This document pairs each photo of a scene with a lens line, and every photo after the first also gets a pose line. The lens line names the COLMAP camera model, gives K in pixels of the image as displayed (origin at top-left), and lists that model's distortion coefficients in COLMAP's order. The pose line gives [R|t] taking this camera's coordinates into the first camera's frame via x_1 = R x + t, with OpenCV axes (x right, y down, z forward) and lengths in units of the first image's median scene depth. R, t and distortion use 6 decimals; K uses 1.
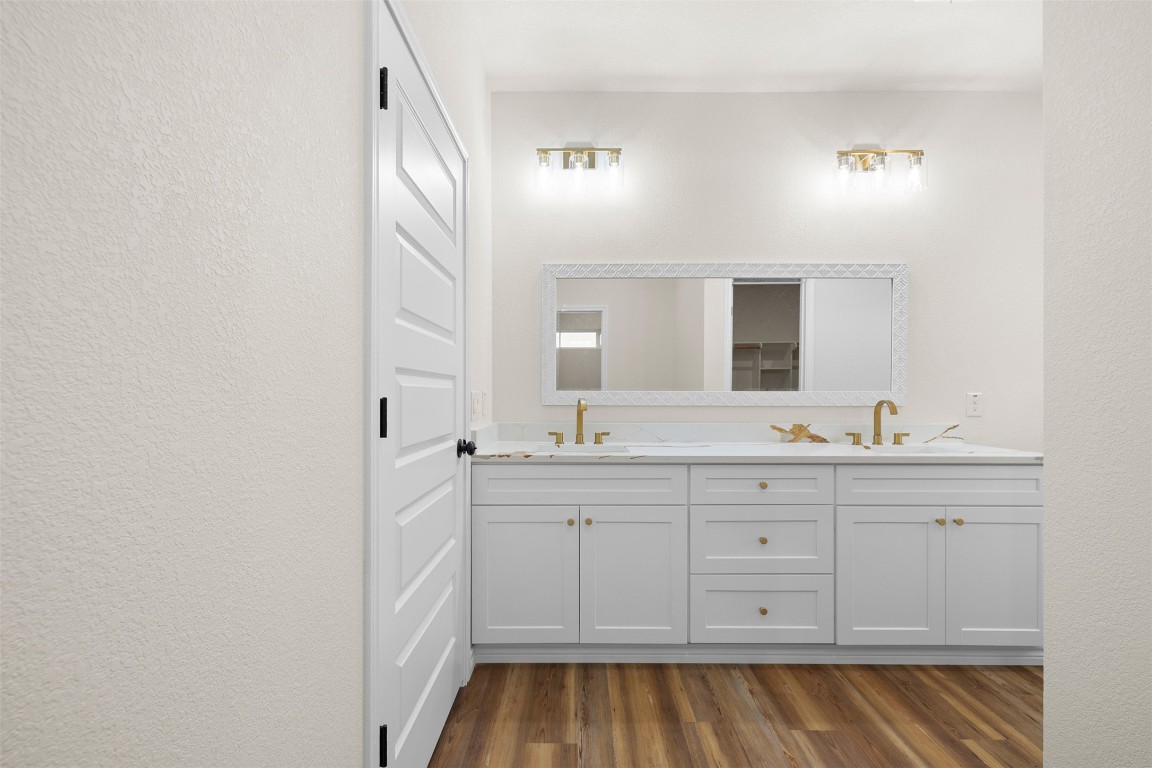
lens RADIAL K [[488.8, 0, 575.6], [0, 488.8, 387.7], [0, 0, 1]] dist [-0.000918, -0.000008]
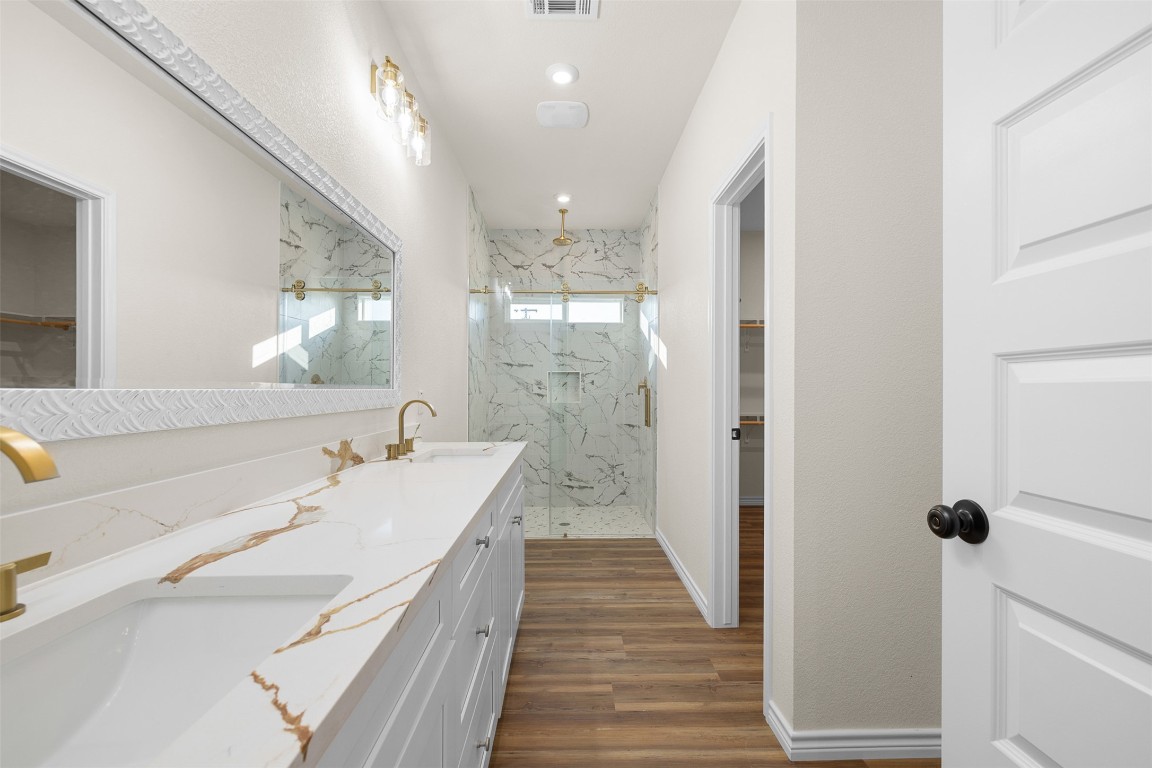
lens RADIAL K [[488.8, 0, 574.4], [0, 488.8, 386.8], [0, 0, 1]] dist [-0.000918, -0.000008]
pose [[-0.021176, 0.001561, 0.999775, -0.219654], [-0.005348, 0.999984, -0.001675, 0.004515], [-0.999761, -0.005383, -0.021167, 0.836050]]
